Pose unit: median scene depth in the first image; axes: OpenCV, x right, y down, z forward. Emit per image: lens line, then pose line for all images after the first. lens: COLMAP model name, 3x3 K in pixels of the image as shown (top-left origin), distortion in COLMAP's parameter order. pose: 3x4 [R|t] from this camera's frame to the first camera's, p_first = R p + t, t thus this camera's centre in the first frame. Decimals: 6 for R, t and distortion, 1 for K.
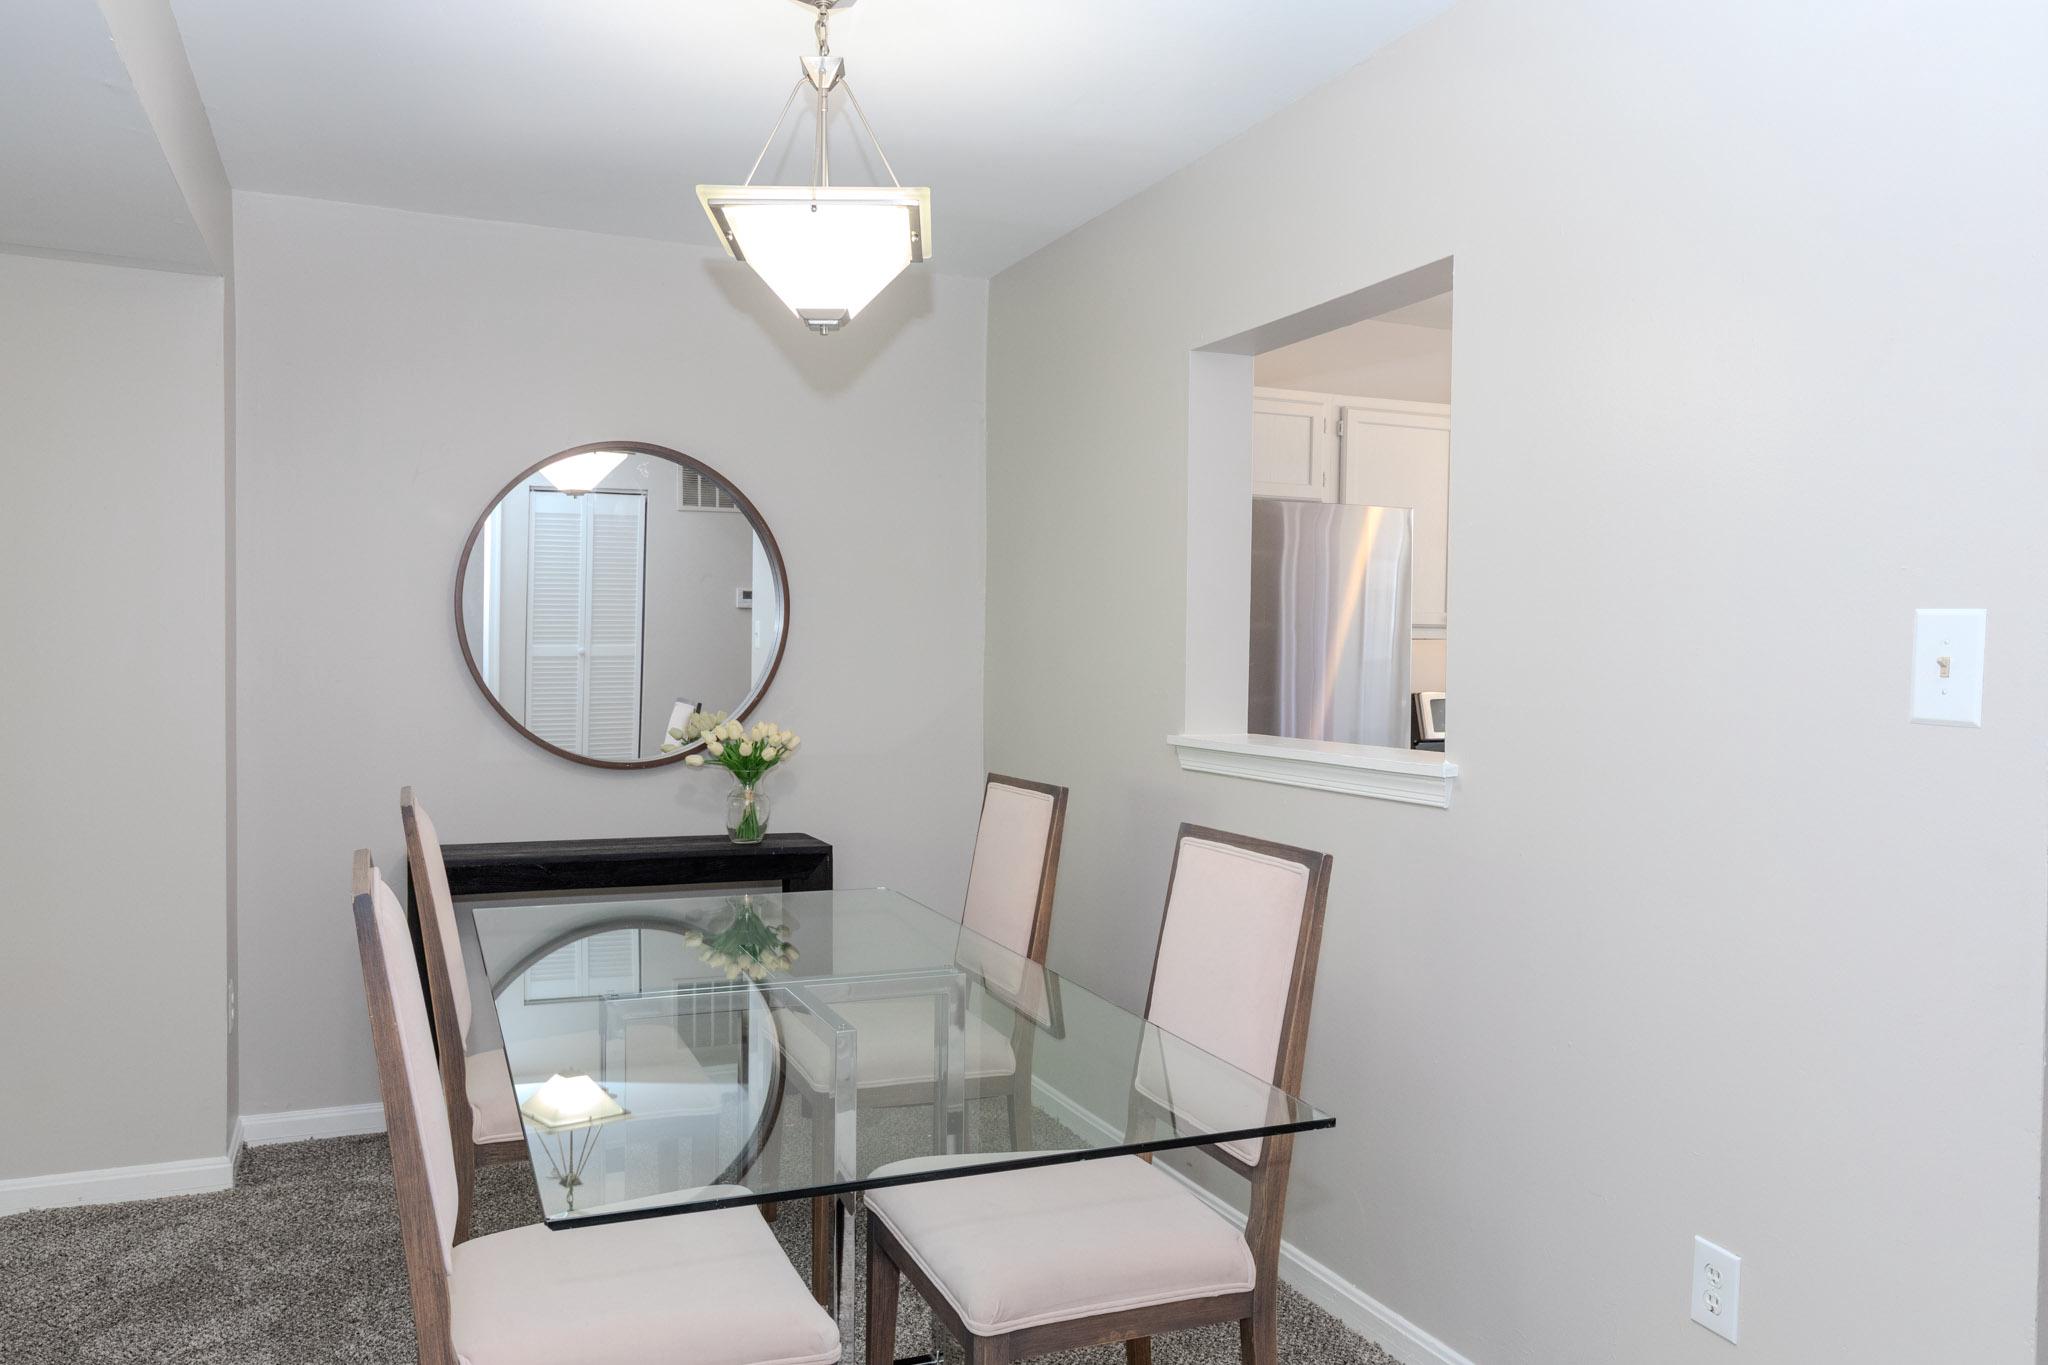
lens RADIAL K [[1549.0, 0, 1027.7], [0, 1549.0, 685.1], [0, 0, 1]] dist [0.004222, 0.009113]
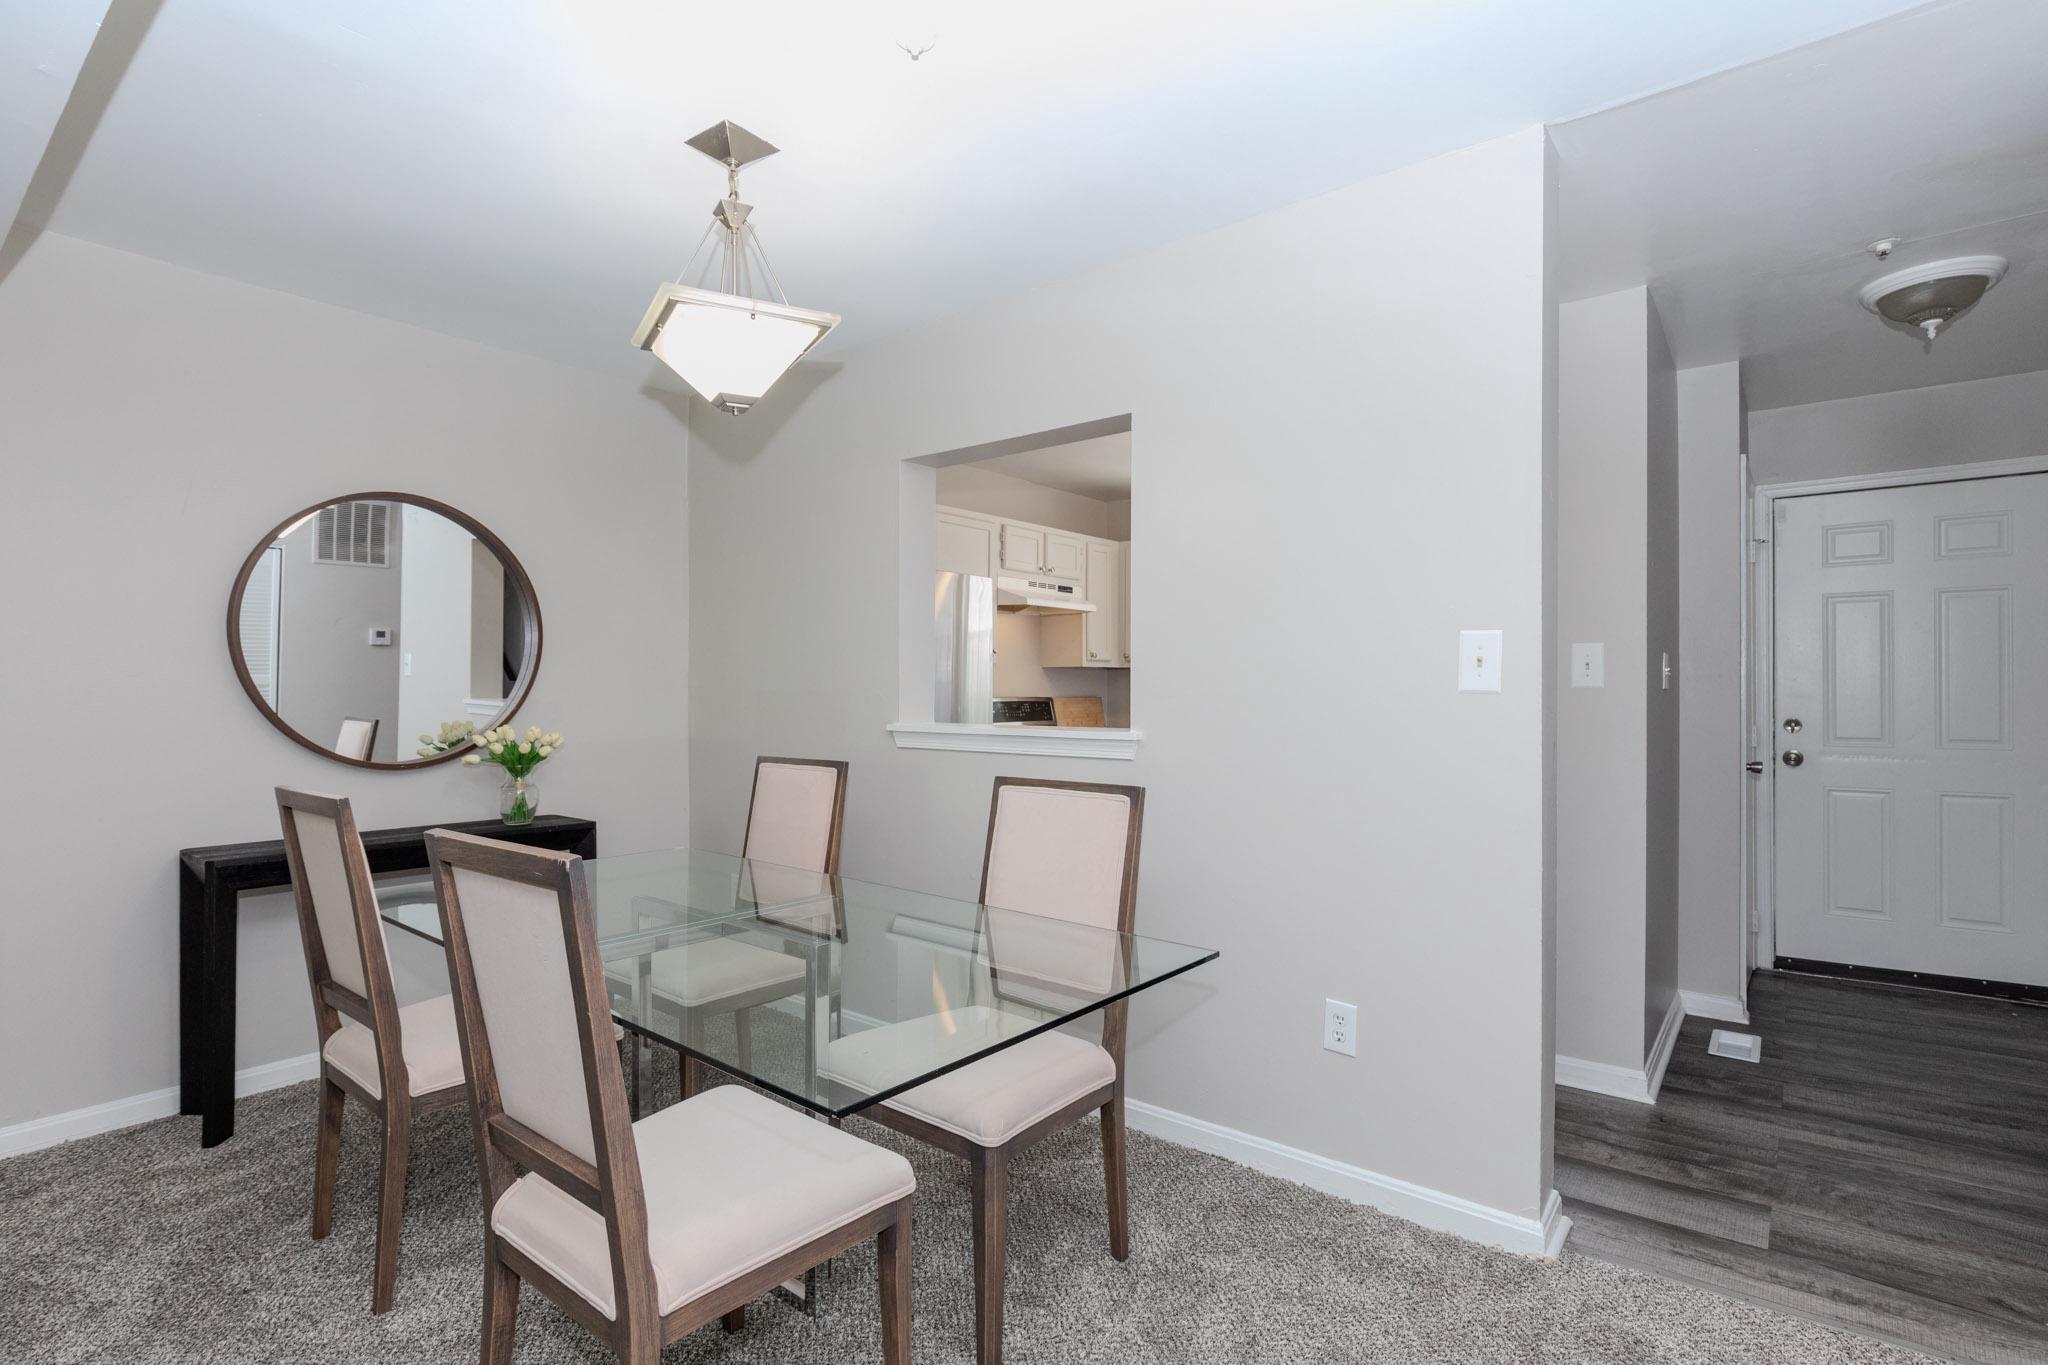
lens RADIAL K [[1013.8, 0, 1019.1], [0, 1013.8, 687.0], [0, 0, 1]] dist [-0.000752, 0.002032]
pose [[0.877991, -0.006328, 0.478636, -0.254913], [0.017837, 0.999651, -0.019504, 0.017696], [-0.478345, 0.025662, 0.877797, 0.112081]]
